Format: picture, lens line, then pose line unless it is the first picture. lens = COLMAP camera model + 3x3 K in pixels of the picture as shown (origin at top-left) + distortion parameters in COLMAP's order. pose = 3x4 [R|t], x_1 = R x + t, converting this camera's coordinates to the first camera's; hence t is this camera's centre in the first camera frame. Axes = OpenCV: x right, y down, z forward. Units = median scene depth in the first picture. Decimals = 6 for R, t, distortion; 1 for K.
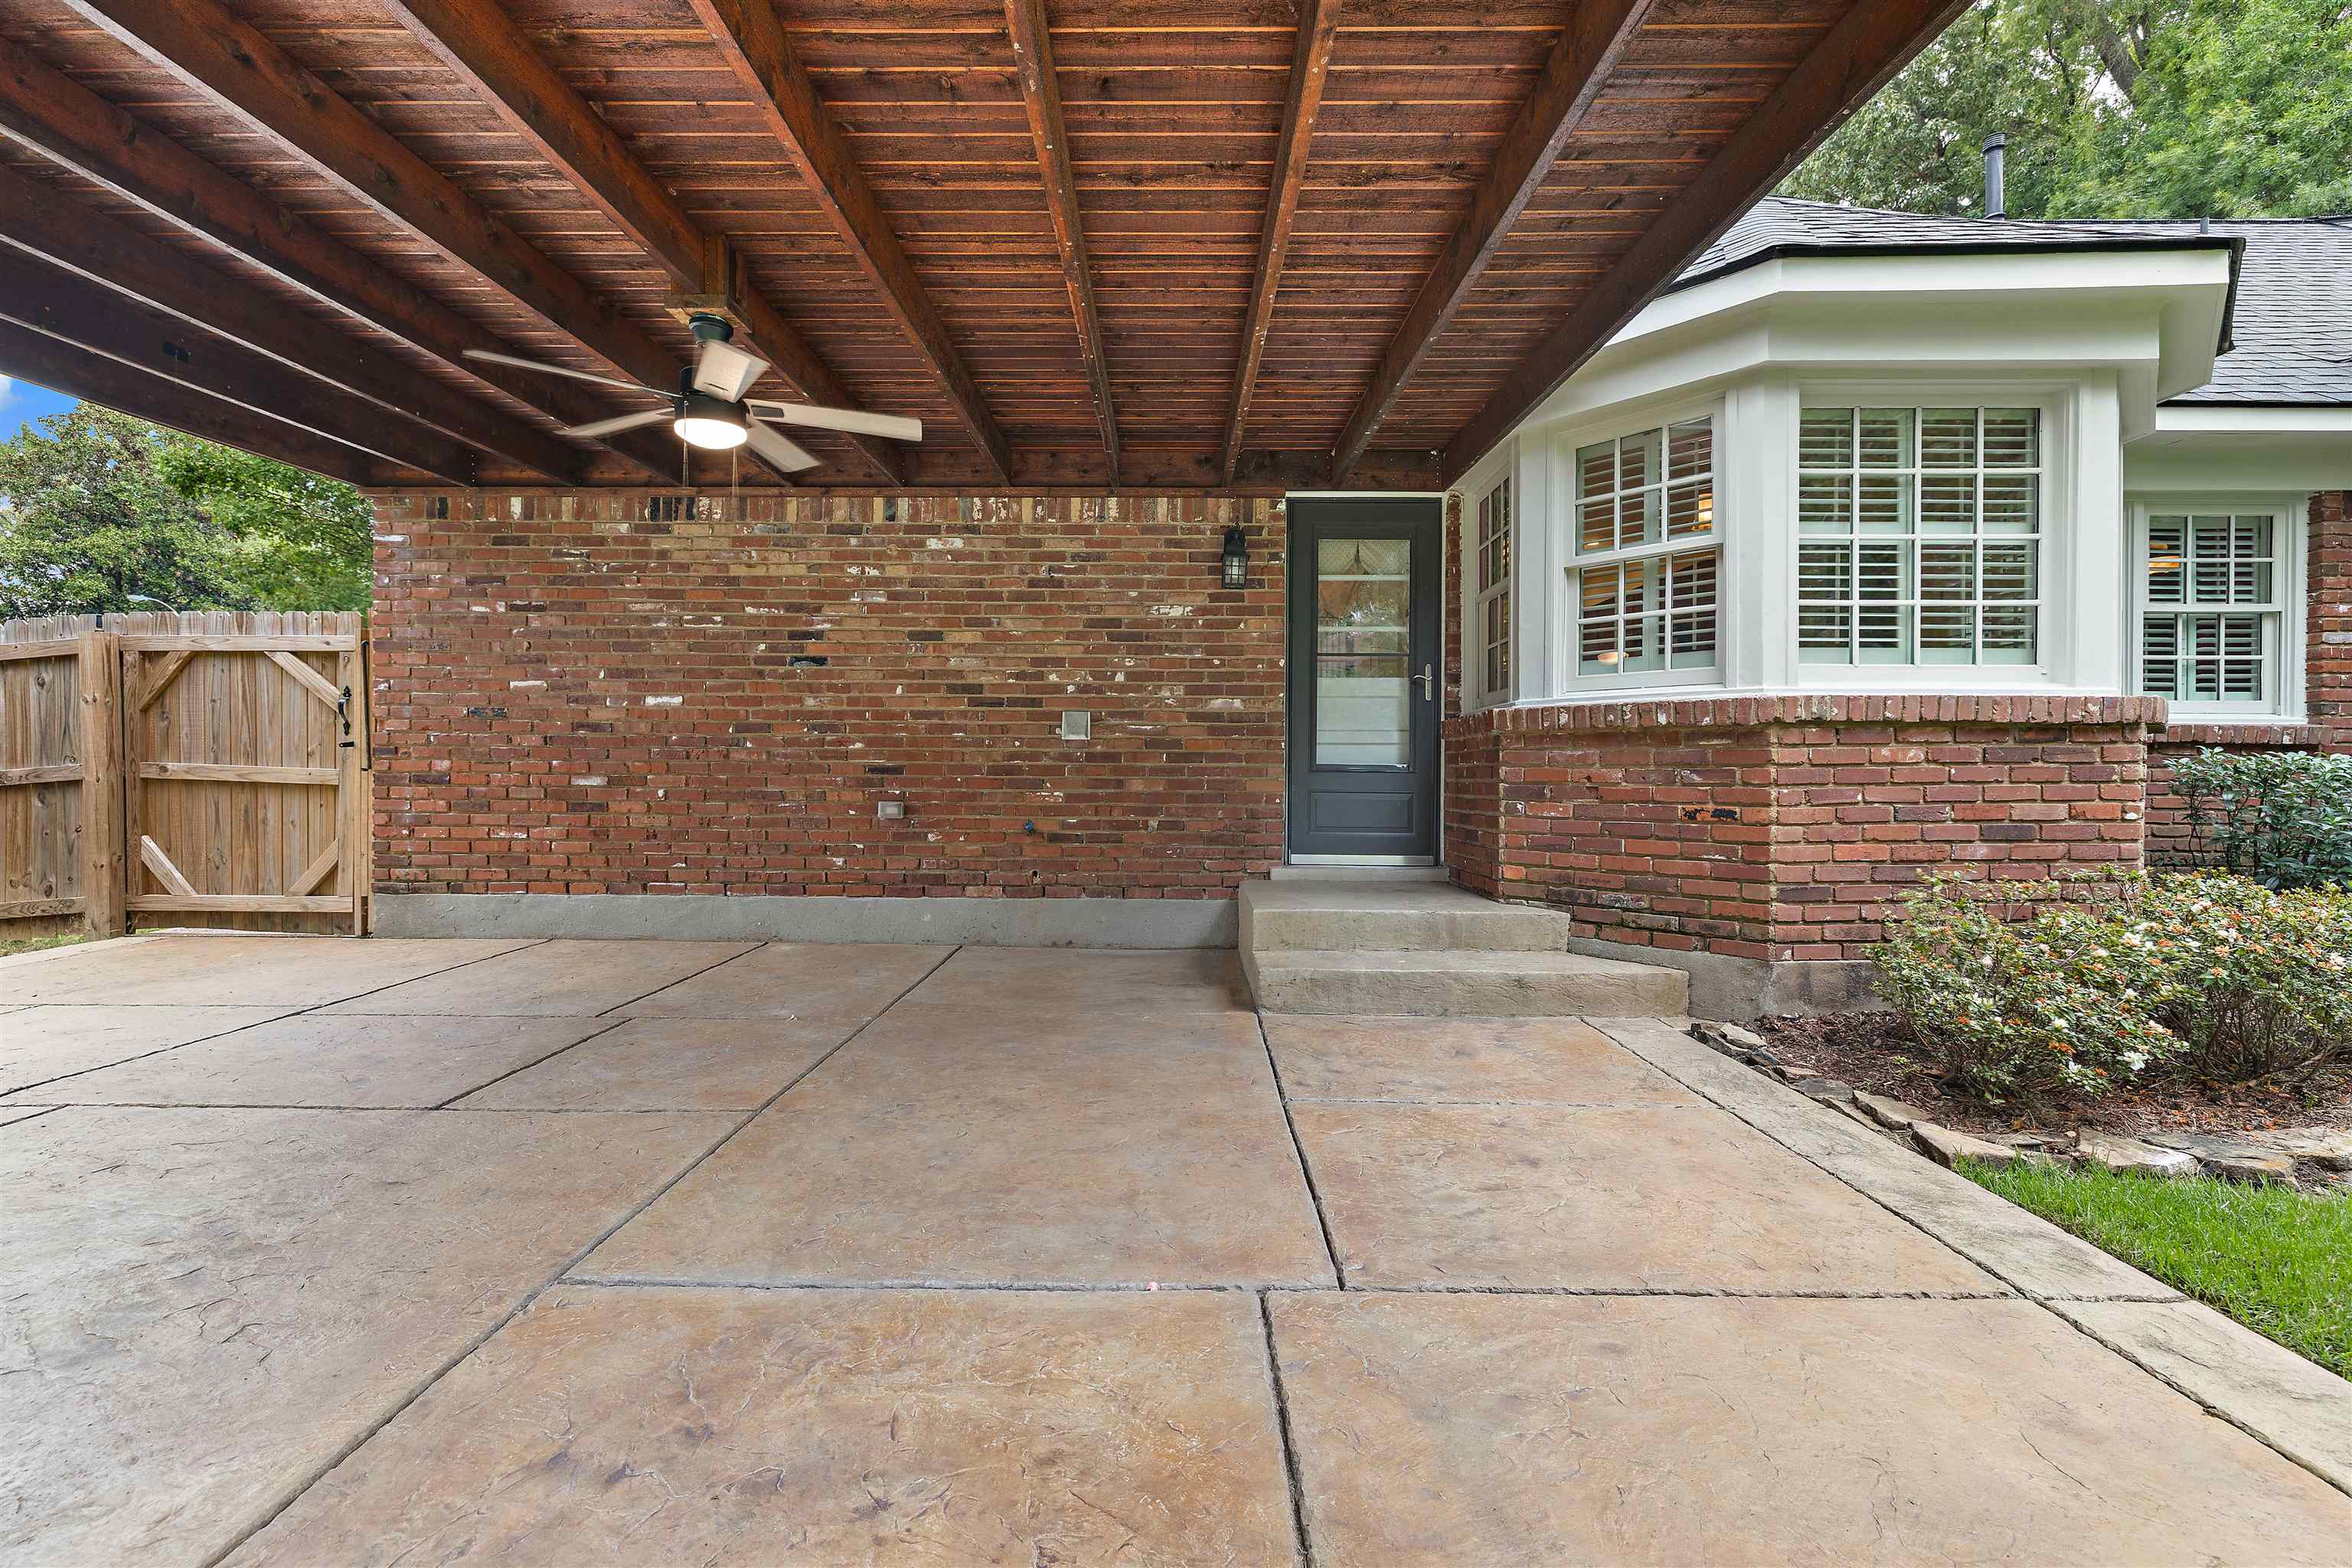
lens RADIAL K [[1029.8, 0, 1152.7], [0, 1029.8, 776.5], [0, 0, 1]] dist [-0.003950, -0.000442]
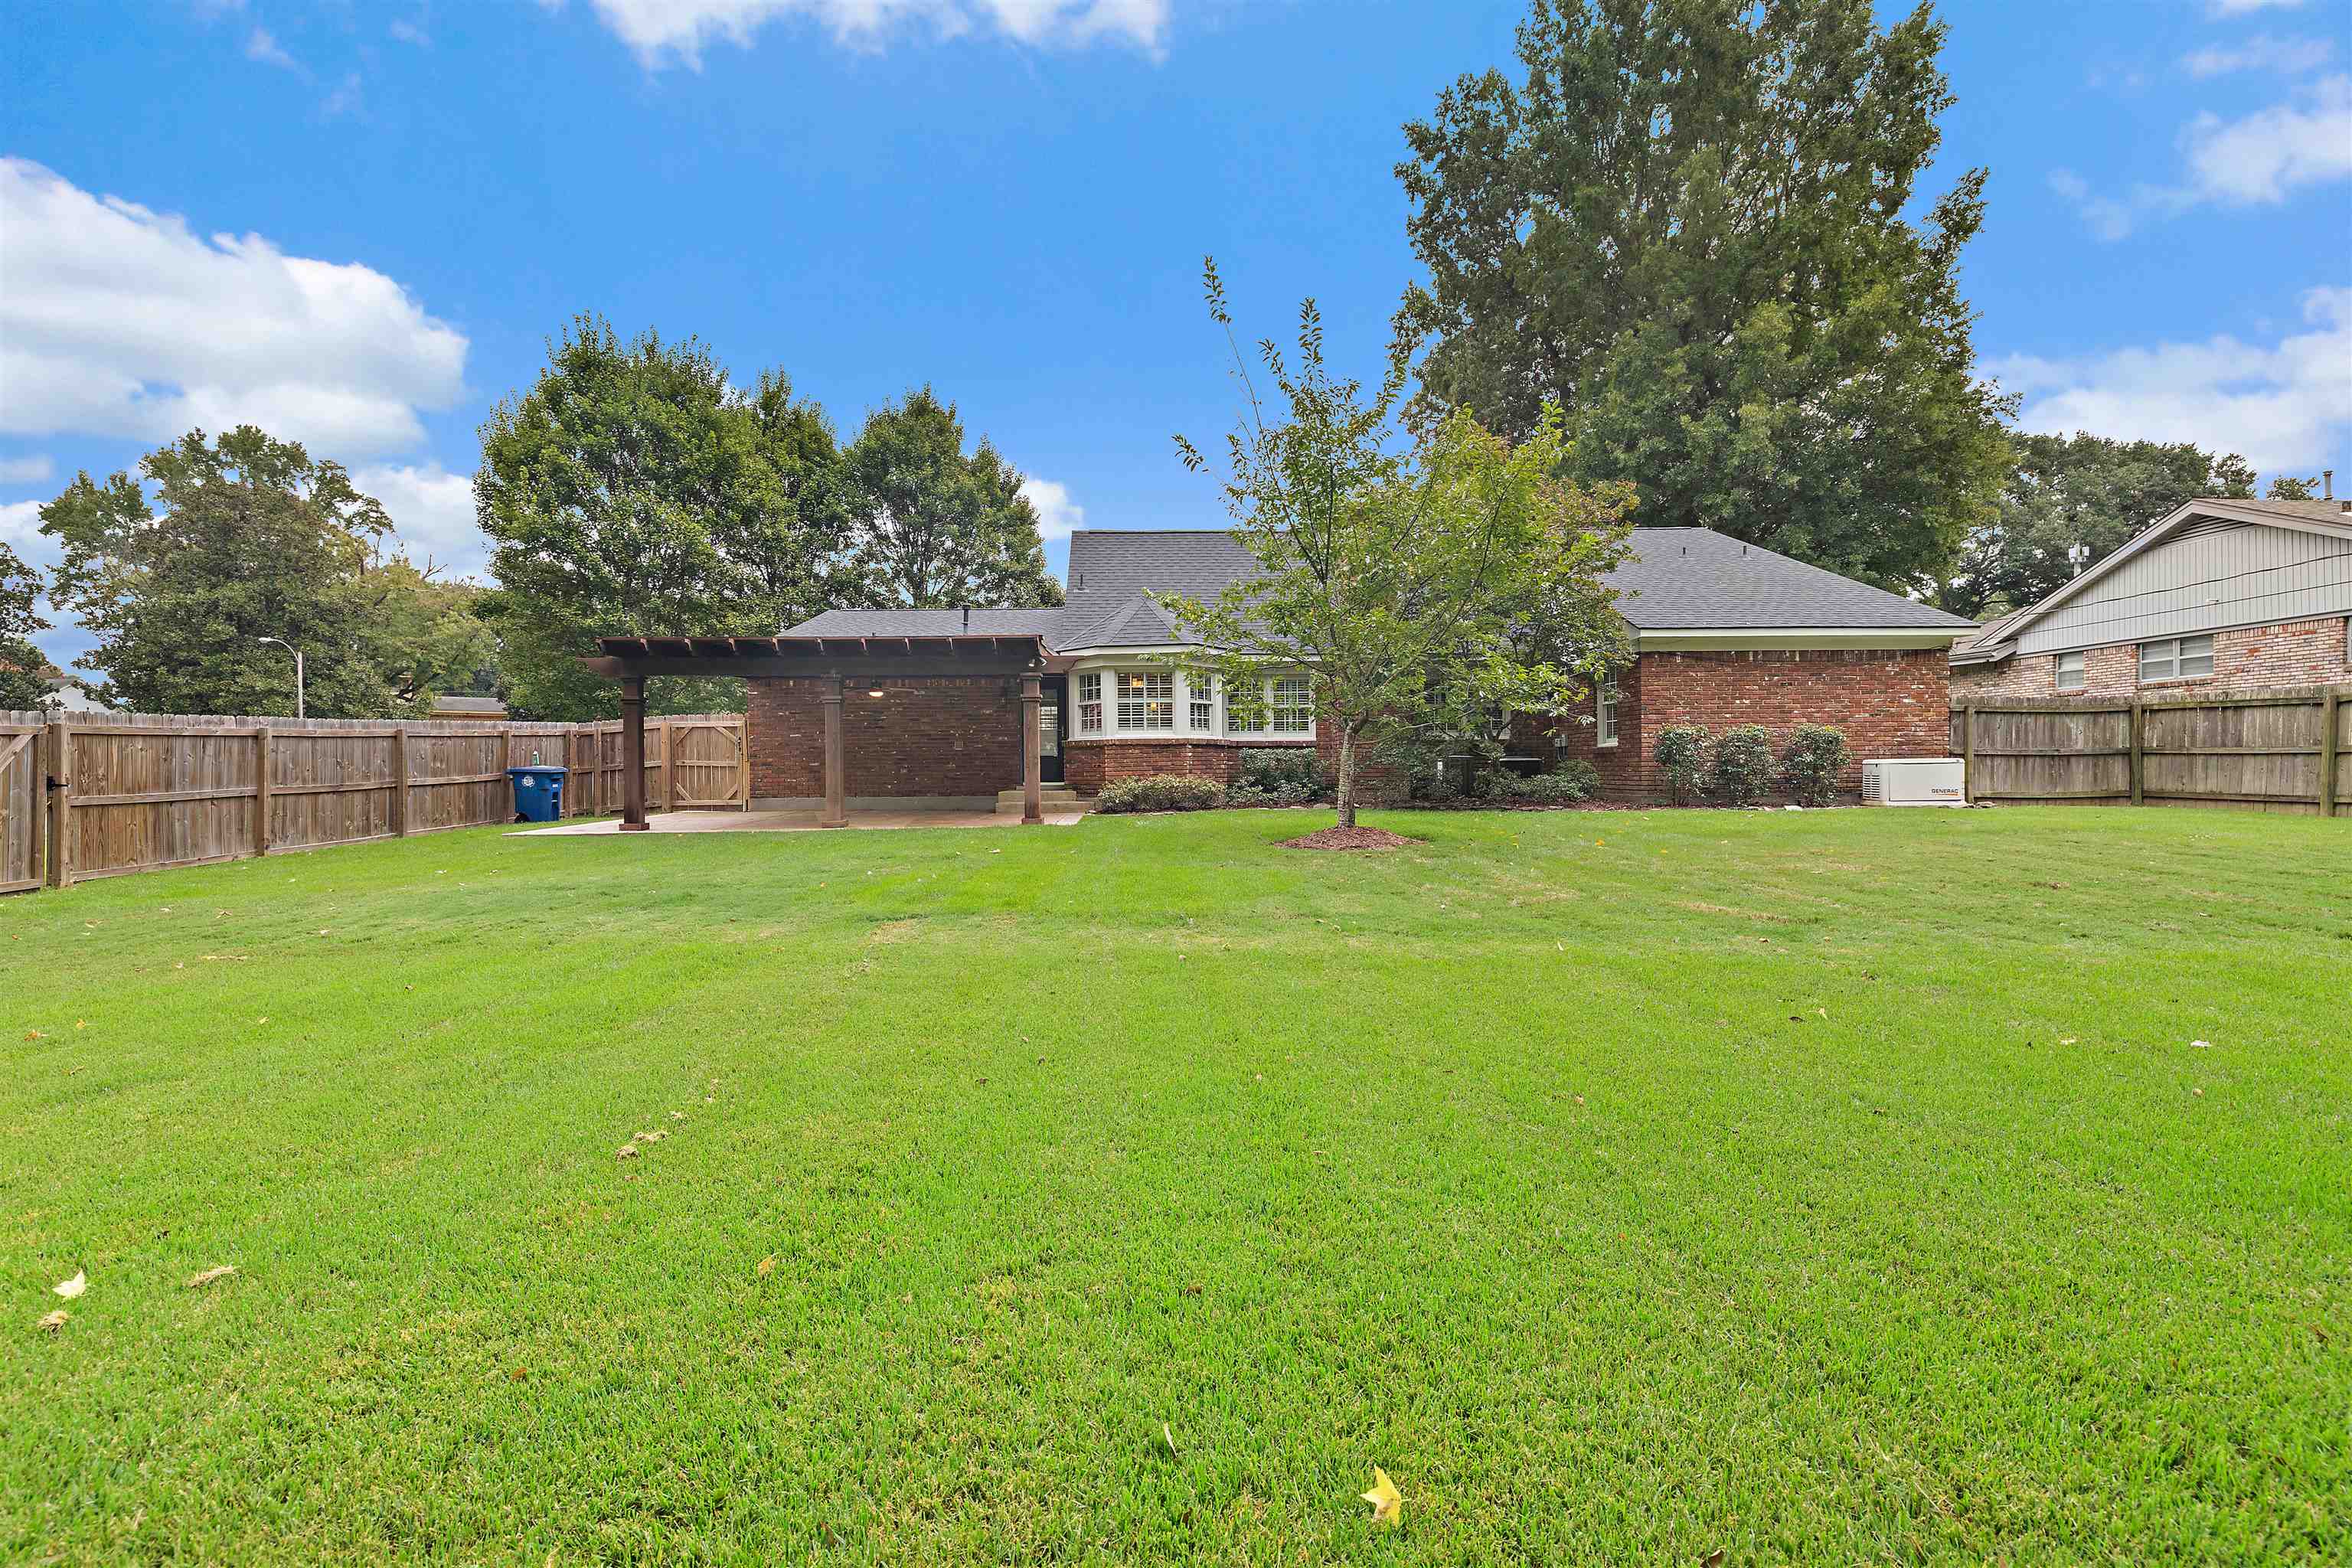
lens RADIAL K [[1029.8, 0, 1157.8], [0, 1029.8, 771.3], [0, 0, 1]] dist [-0.003950, -0.000442]
pose [[0.999063, -0.016286, 0.040095, 0.445431], [0.016309, 0.999867, -0.000242, 0.047629], [-0.040086, 0.000895, 0.999196, -2.437101]]
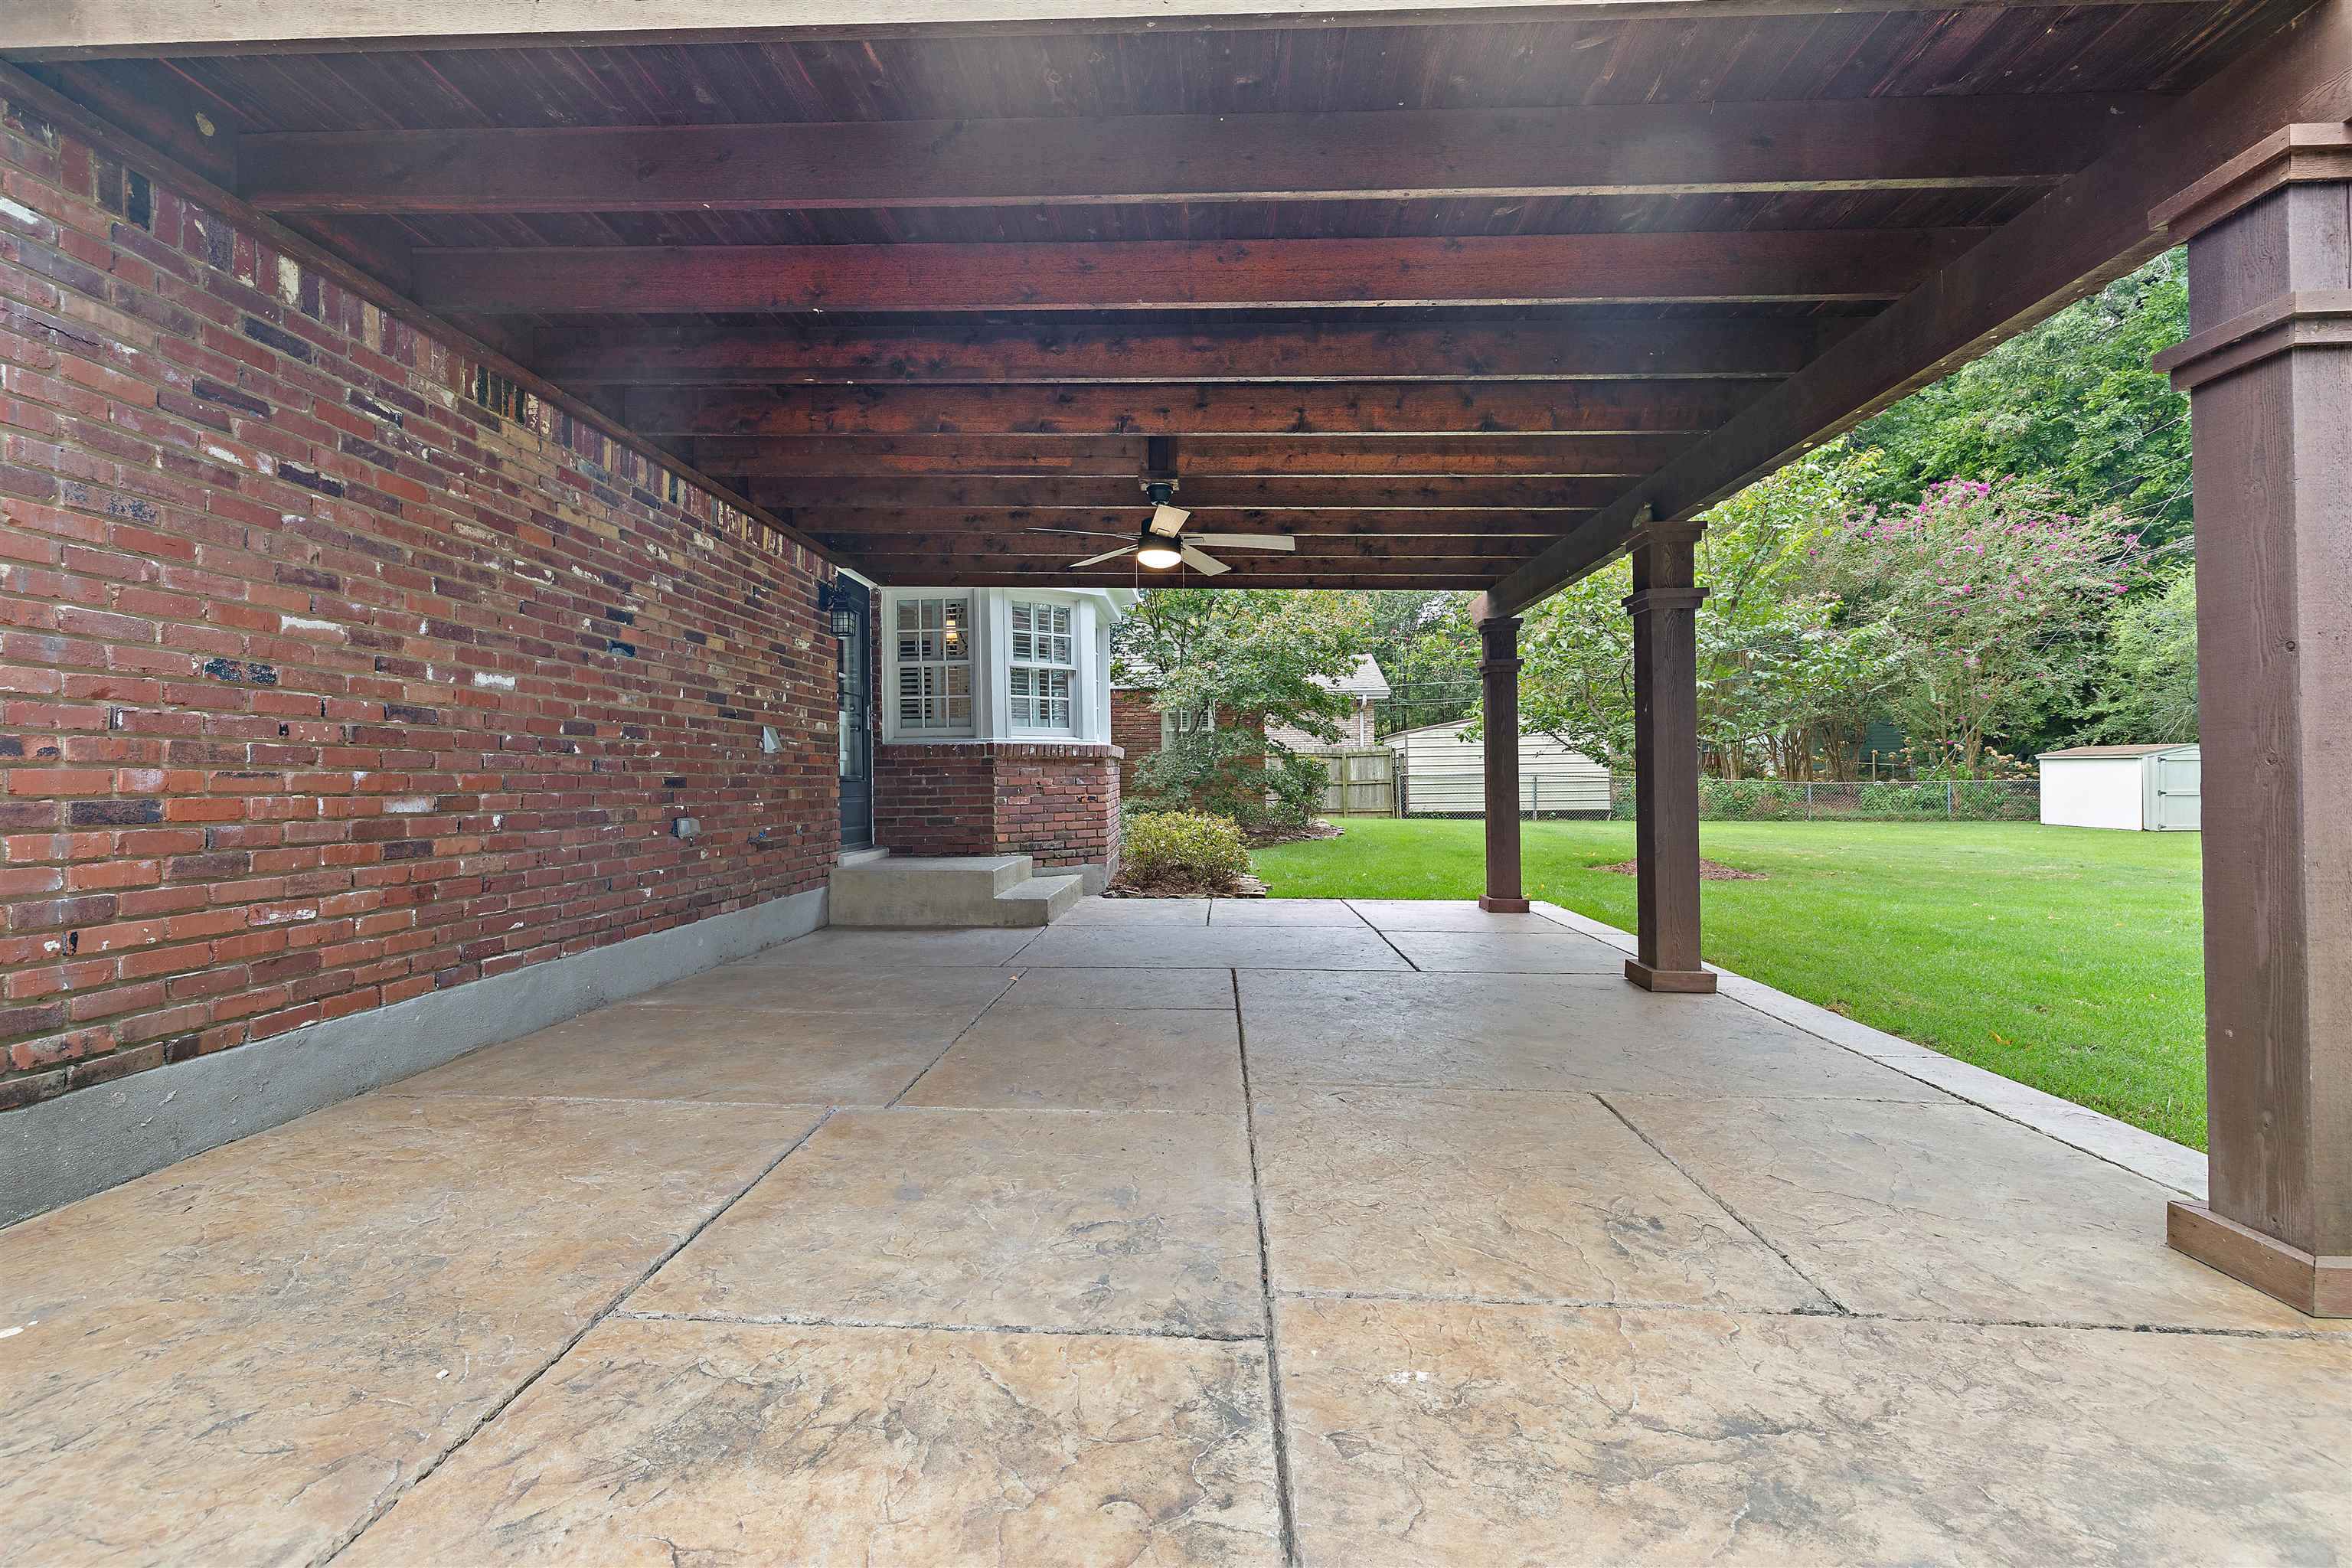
lens RADIAL K [[1029.8, 0, 1156.5], [0, 1029.8, 776.9], [0, 0, 1]] dist [-0.003950, -0.000442]
pose [[0.043410, -0.002084, 0.999055, -1.119607], [0.014254, 0.999897, 0.001466, -0.006852], [-0.998956, 0.014177, 0.043435, 0.547412]]
